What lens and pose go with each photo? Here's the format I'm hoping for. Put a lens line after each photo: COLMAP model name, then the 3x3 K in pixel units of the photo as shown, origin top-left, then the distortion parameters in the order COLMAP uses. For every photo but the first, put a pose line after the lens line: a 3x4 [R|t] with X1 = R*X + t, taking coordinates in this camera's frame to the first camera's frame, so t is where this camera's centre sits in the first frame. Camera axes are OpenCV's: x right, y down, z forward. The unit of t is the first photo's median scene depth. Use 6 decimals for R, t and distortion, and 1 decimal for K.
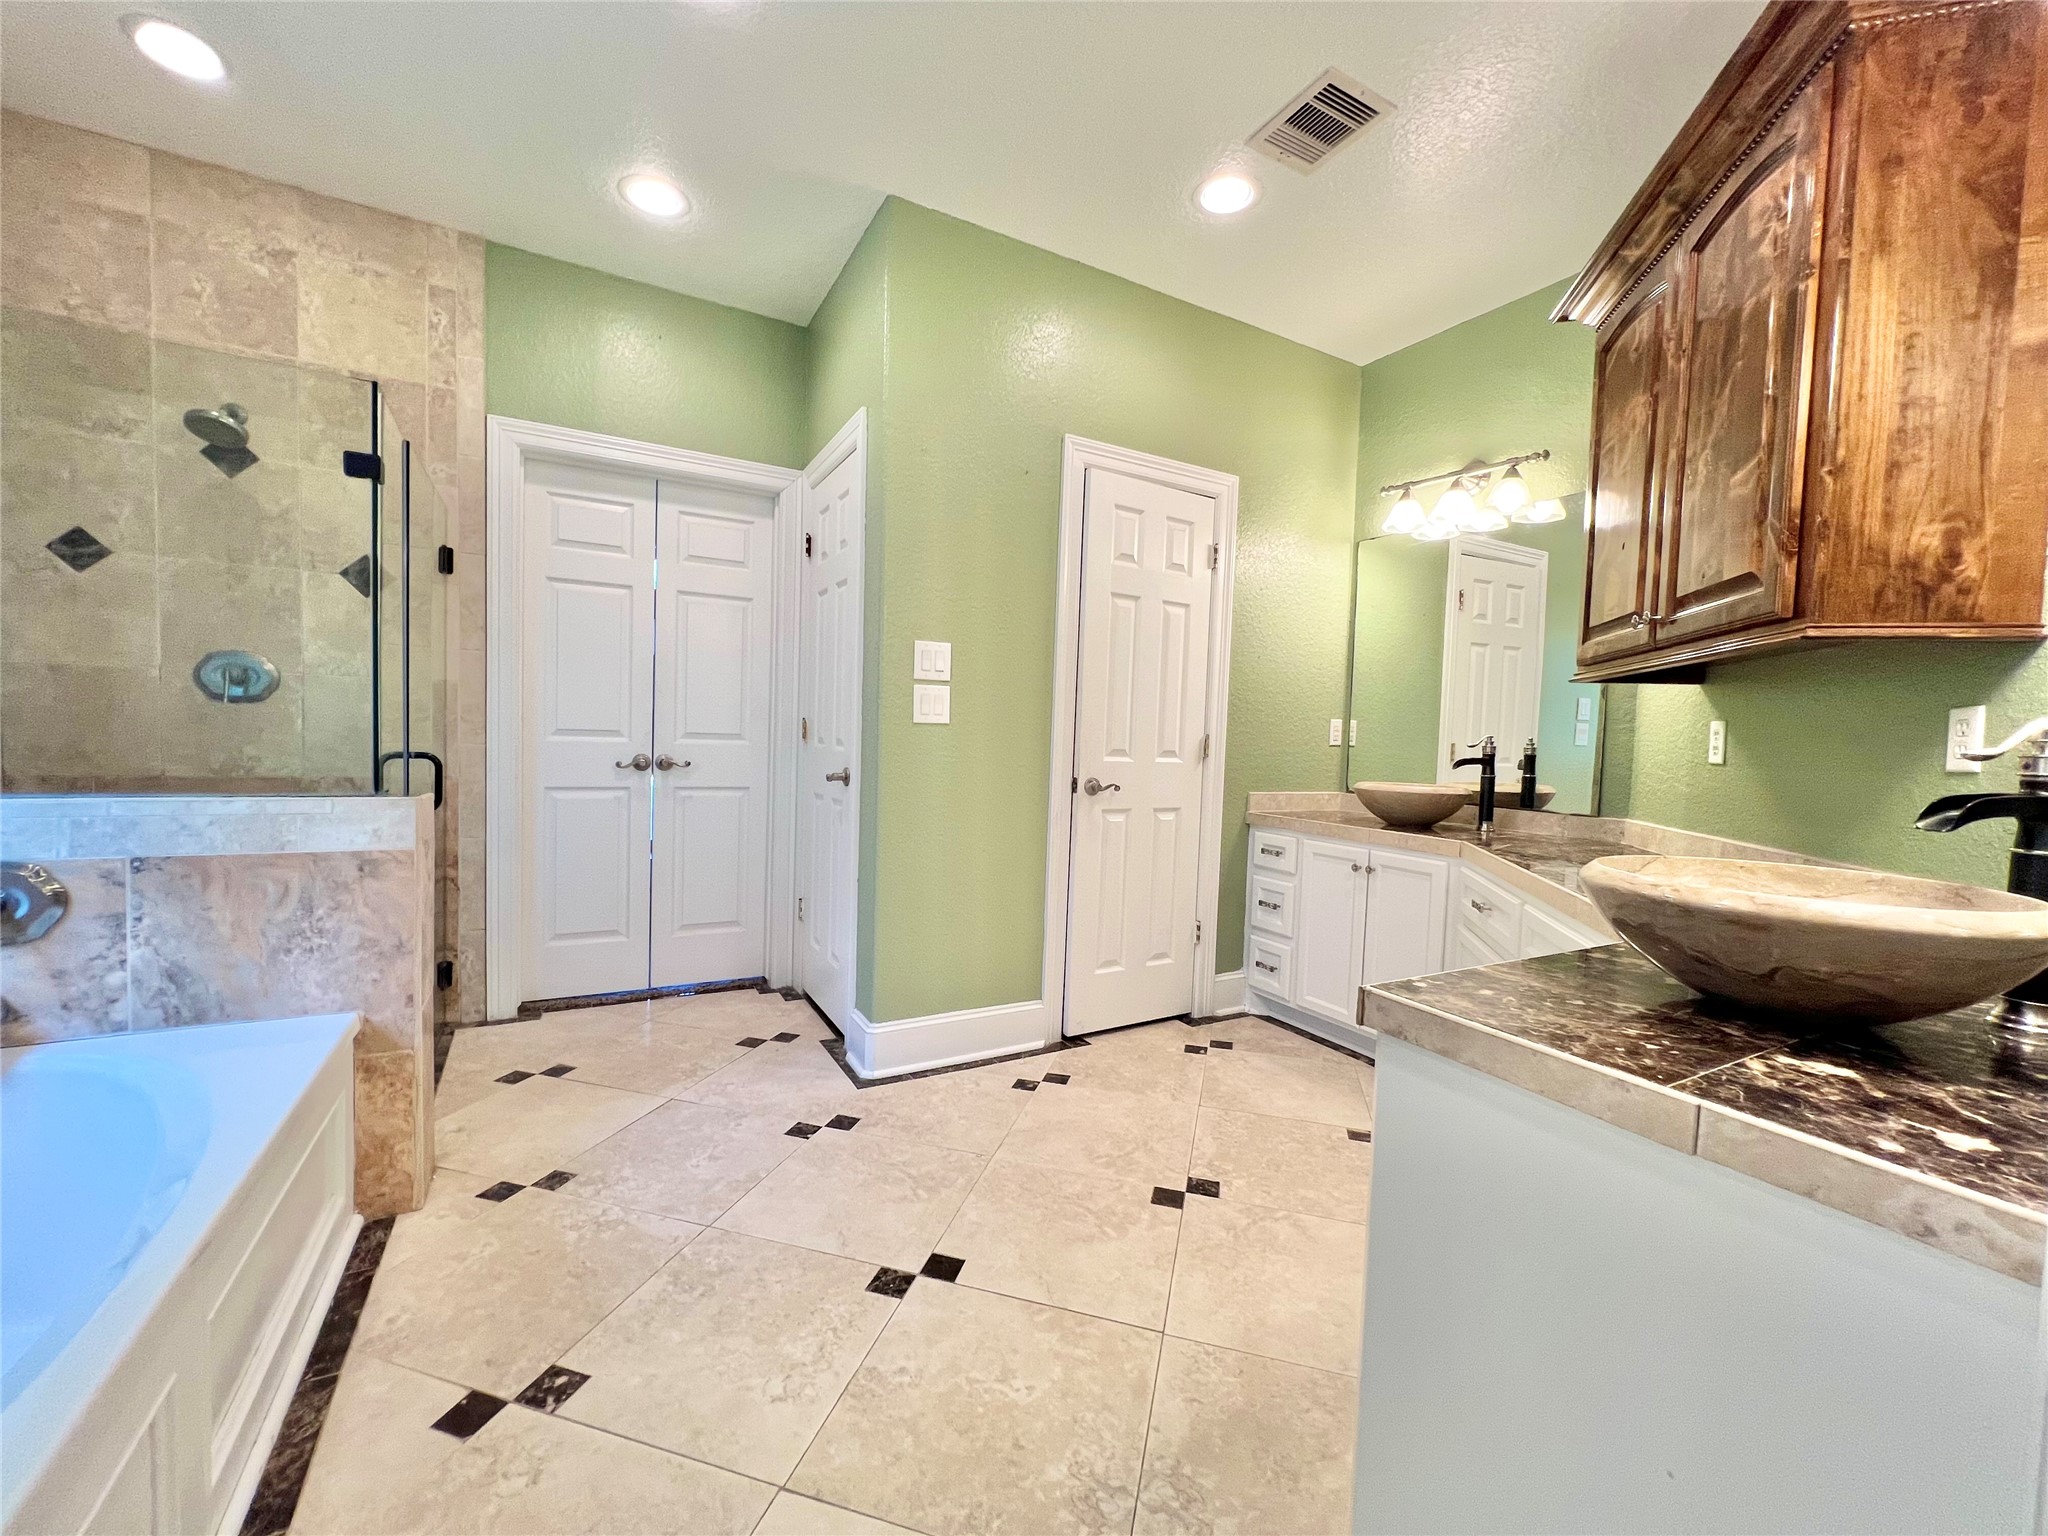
lens RADIAL K [[822.5, 0, 1027.3], [0, 822.5, 767.6], [0, 0, 1]] dist [-0.000161, 0.000202]
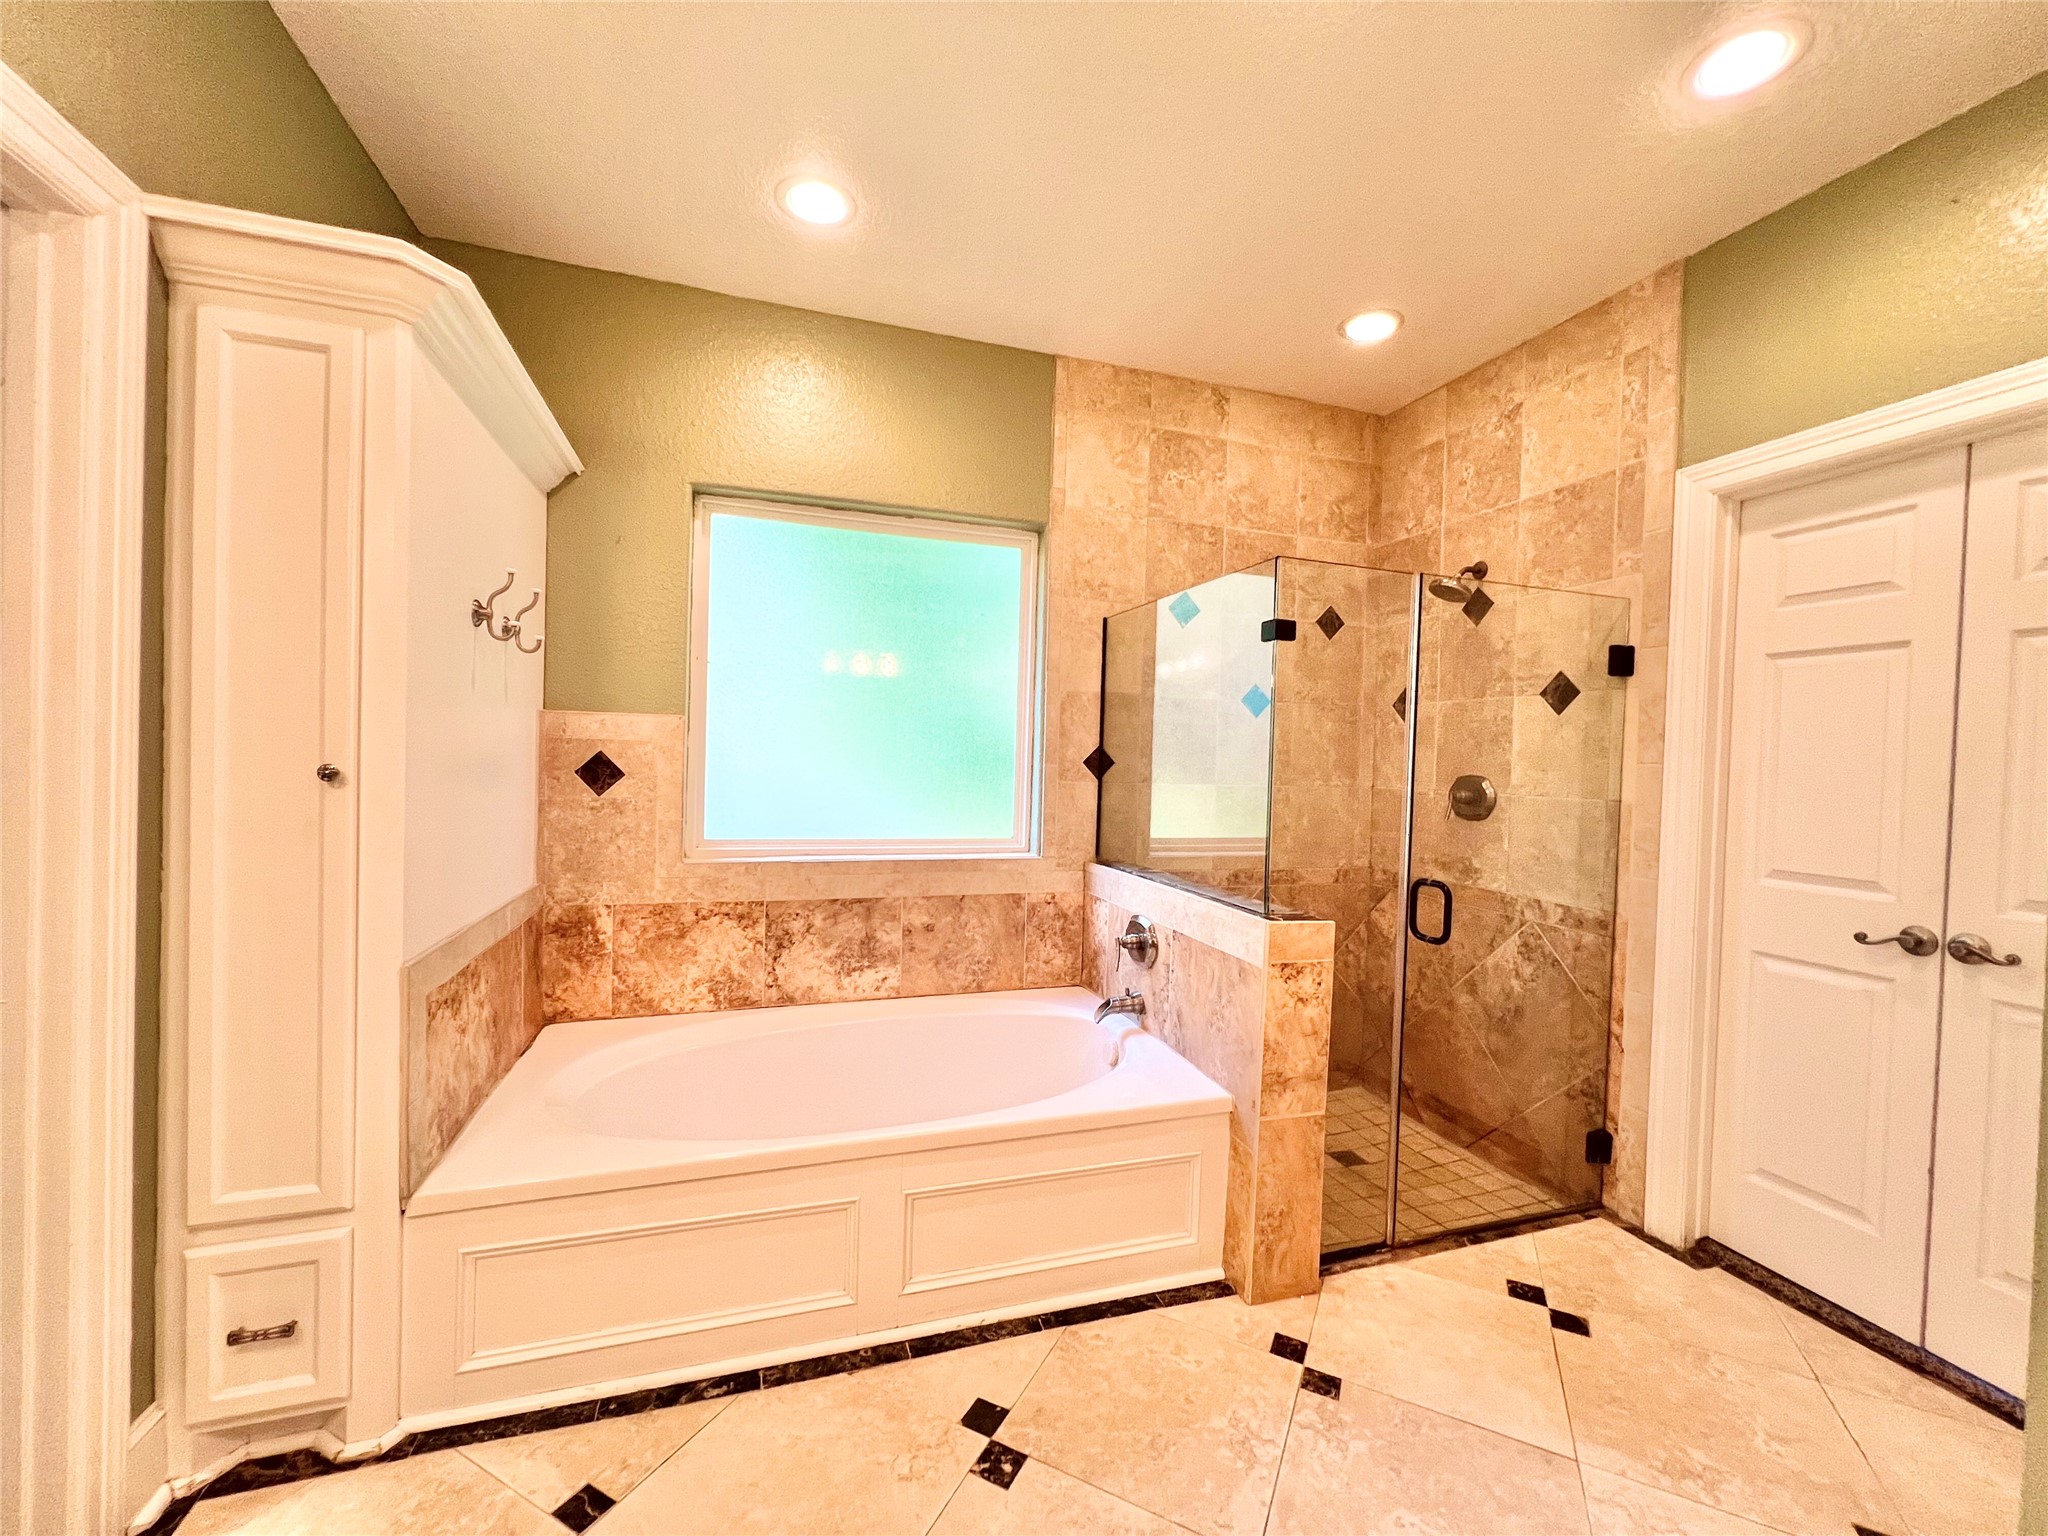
lens RADIAL K [[822.5, 0, 1023.2], [0, 822.5, 770.0], [0, 0, 1]] dist [-0.000161, 0.000202]
pose [[-0.191218, -0.023881, -0.981257, 0.263279], [-0.078133, 0.996902, -0.009036, -0.085811], [0.978433, 0.074940, -0.192491, 0.583907]]
